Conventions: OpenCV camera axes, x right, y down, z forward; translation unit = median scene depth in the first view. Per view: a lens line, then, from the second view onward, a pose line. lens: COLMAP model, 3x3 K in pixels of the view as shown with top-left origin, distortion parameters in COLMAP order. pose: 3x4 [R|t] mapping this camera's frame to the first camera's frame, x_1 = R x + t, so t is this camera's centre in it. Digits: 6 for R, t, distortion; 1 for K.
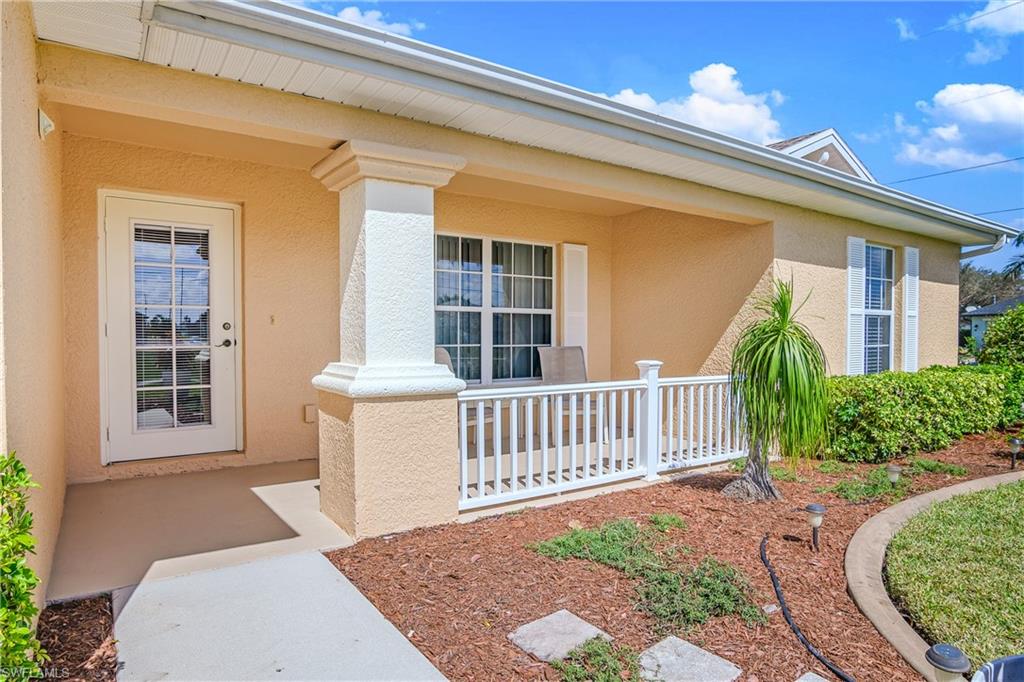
lens RADIAL K [[615.1, 0, 512.1], [0, 615.1, 345.1], [0, 0, 1]] dist [-0.042597, -0.000506]
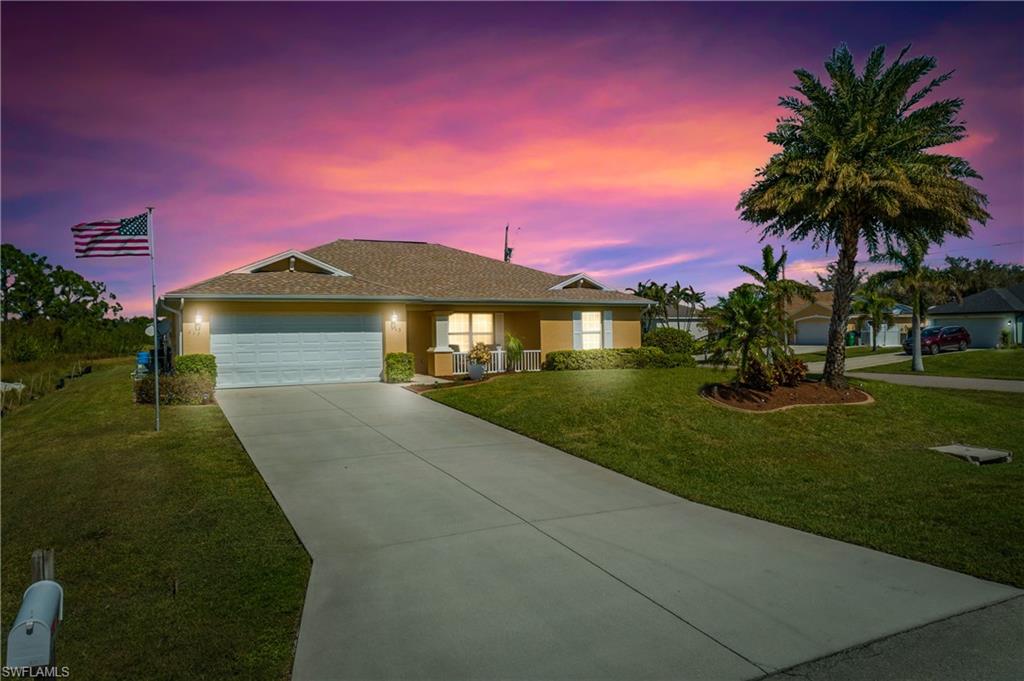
lens RADIAL K [[692.0, 0, 508.3], [0, 692.0, 337.5], [0, 0, 1]] dist [-0.004854, 0.004903]
pose [[0.989083, -0.010351, -0.146993, 0.767896], [0.009512, 0.999934, -0.006414, -0.007028], [0.147049, 0.004946, 0.989117, -2.957743]]
